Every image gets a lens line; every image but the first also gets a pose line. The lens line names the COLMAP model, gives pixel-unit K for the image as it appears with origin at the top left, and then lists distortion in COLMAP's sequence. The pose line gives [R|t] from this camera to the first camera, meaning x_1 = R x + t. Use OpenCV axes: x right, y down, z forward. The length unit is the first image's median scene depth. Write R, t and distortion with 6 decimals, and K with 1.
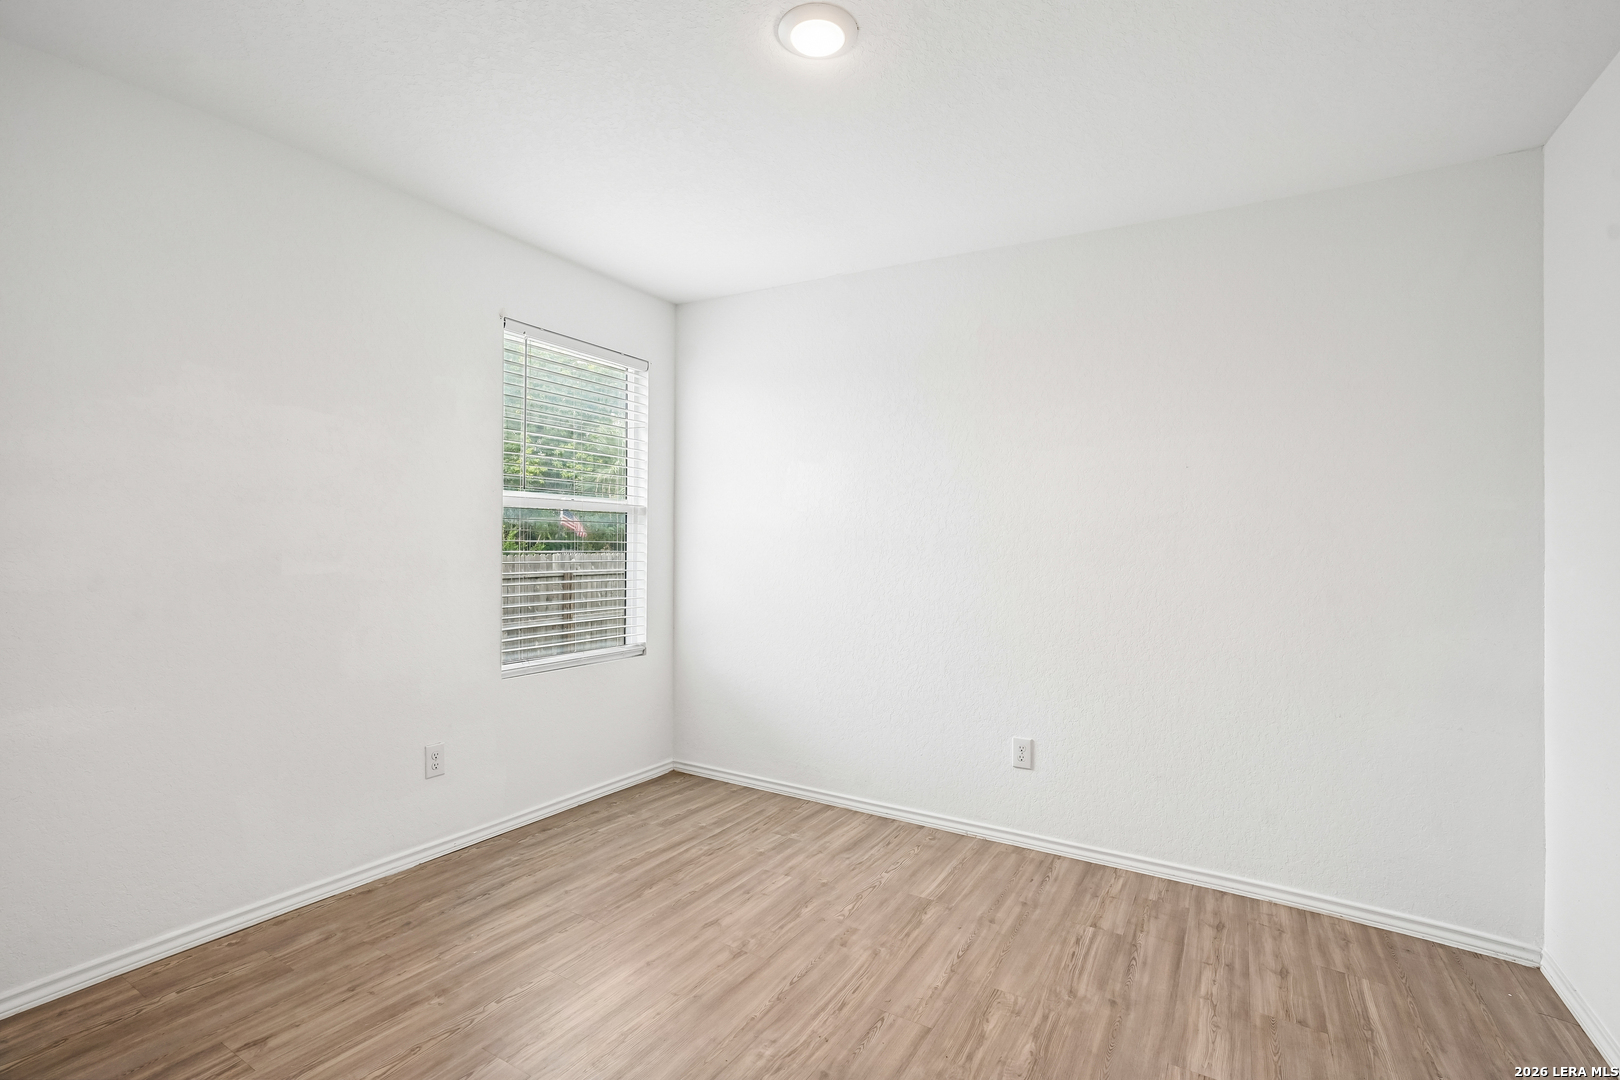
lens RADIAL K [[770.9, 0, 790.4], [0, 770.9, 533.0], [0, 0, 1]] dist [-0.063538, 0.040026]
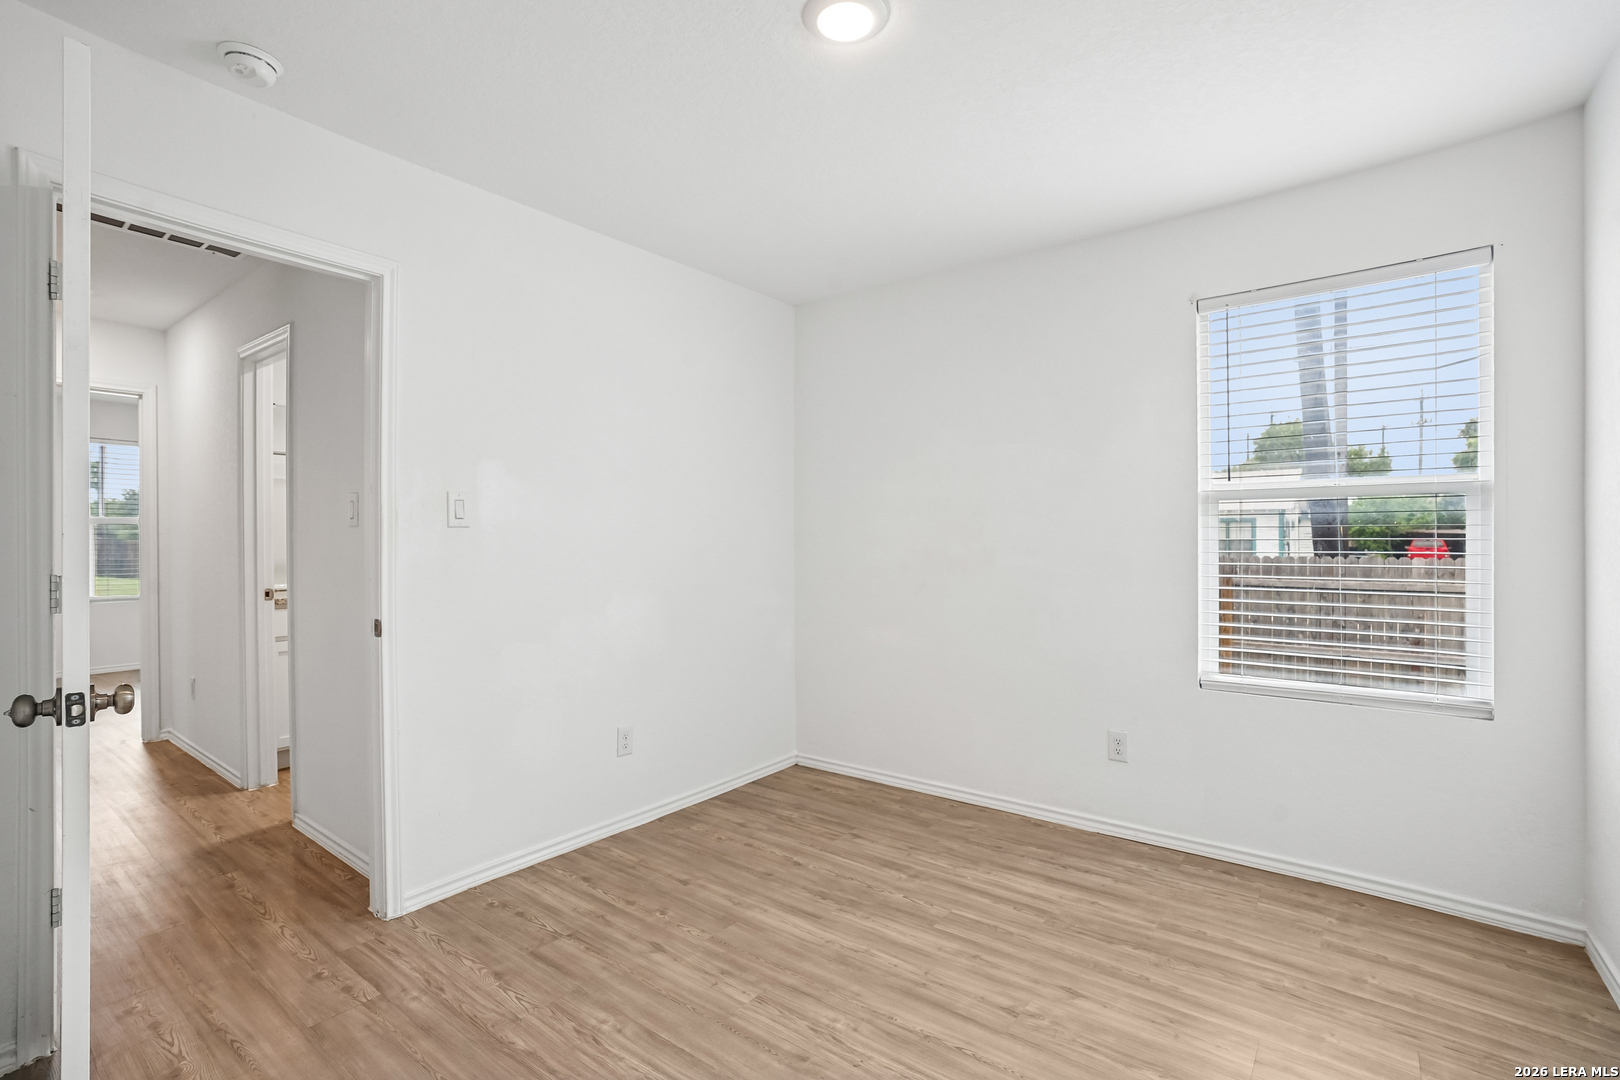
lens RADIAL K [[770.9, 0, 790.4], [0, 770.9, 533.0], [0, 0, 1]] dist [-0.063538, 0.040026]
pose [[-0.095718, -0.005790, -0.995392, 0.656566], [0.003622, 0.999974, -0.006164, 0.007066], [0.995402, -0.004195, -0.095695, 0.664090]]
